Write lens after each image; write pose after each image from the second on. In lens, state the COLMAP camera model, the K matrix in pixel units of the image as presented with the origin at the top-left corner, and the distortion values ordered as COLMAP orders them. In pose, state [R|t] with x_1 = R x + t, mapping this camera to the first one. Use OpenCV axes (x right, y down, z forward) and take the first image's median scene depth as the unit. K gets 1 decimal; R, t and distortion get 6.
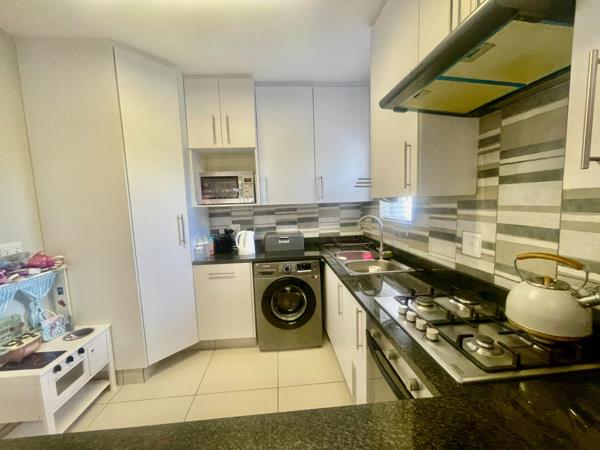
lens RADIAL K [[241.4, 0, 298.8], [0, 241.4, 227.0], [0, 0, 1]] dist [-0.000570, -0.000072]
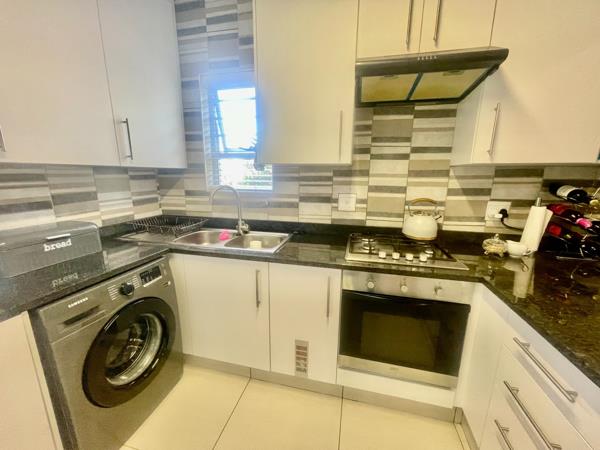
lens RADIAL K [[241.4, 0, 298.8], [0, 241.4, 227.0], [0, 0, 1]] dist [-0.000570, -0.000072]
pose [[0.320734, -0.164291, 0.932812, -0.568071], [0.077005, 0.986105, 0.147200, -0.011855], [-0.944034, 0.024619, 0.328928, 0.666930]]
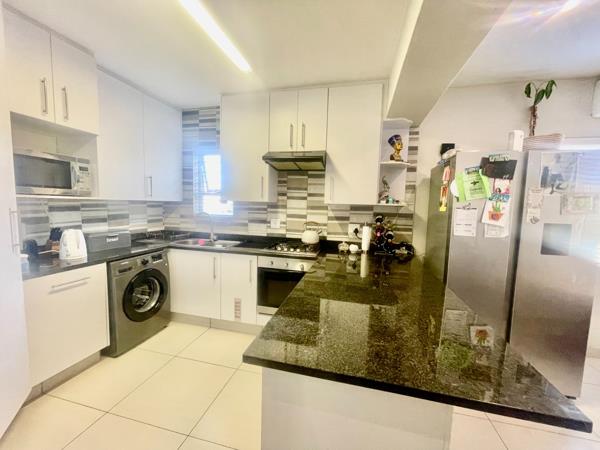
lens RADIAL K [[241.4, 0, 298.8], [0, 241.4, 227.0], [0, 0, 1]] dist [-0.000570, -0.000072]
pose [[0.317073, -0.045472, 0.947310, -1.180380], [0.055760, 0.998016, 0.029243, 0.041047], [-0.946761, 0.043549, 0.318979, 0.031637]]
